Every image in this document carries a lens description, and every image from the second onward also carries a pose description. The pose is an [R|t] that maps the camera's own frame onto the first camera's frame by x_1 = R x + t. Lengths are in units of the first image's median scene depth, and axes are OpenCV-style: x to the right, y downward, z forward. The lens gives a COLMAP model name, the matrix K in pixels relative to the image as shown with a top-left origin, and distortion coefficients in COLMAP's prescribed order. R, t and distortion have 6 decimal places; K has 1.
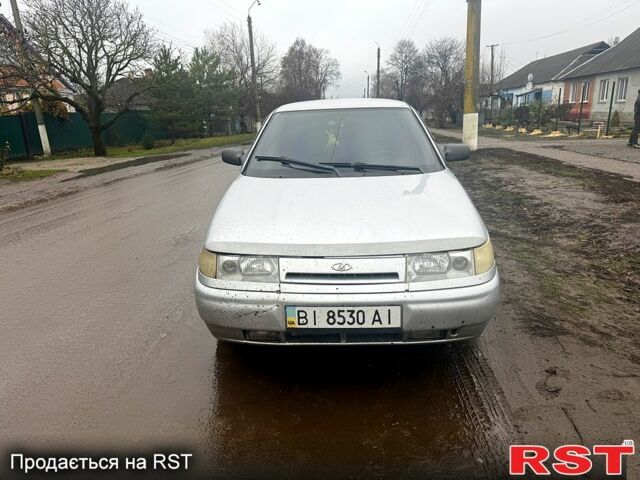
lens RADIAL K [[481.5, 0, 320.0], [0, 481.5, 240.0], [0, 0, 1]] dist [0.011065, 0.000563]
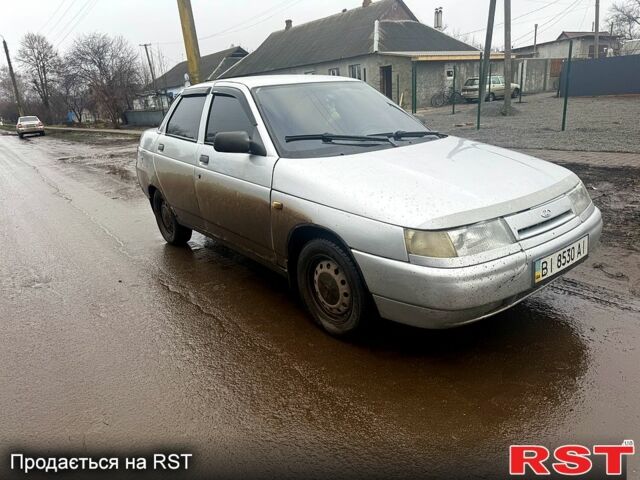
lens RADIAL K [[475.9, 0, 320.0], [0, 475.9, 240.0], [0, 0, 1]] dist [0.005151, -0.004428]
pose [[0.728801, -0.214291, 0.650329, -0.686532], [0.217125, 0.973077, 0.077316, -0.051861], [-0.649388, 0.084855, 0.755708, 0.365592]]
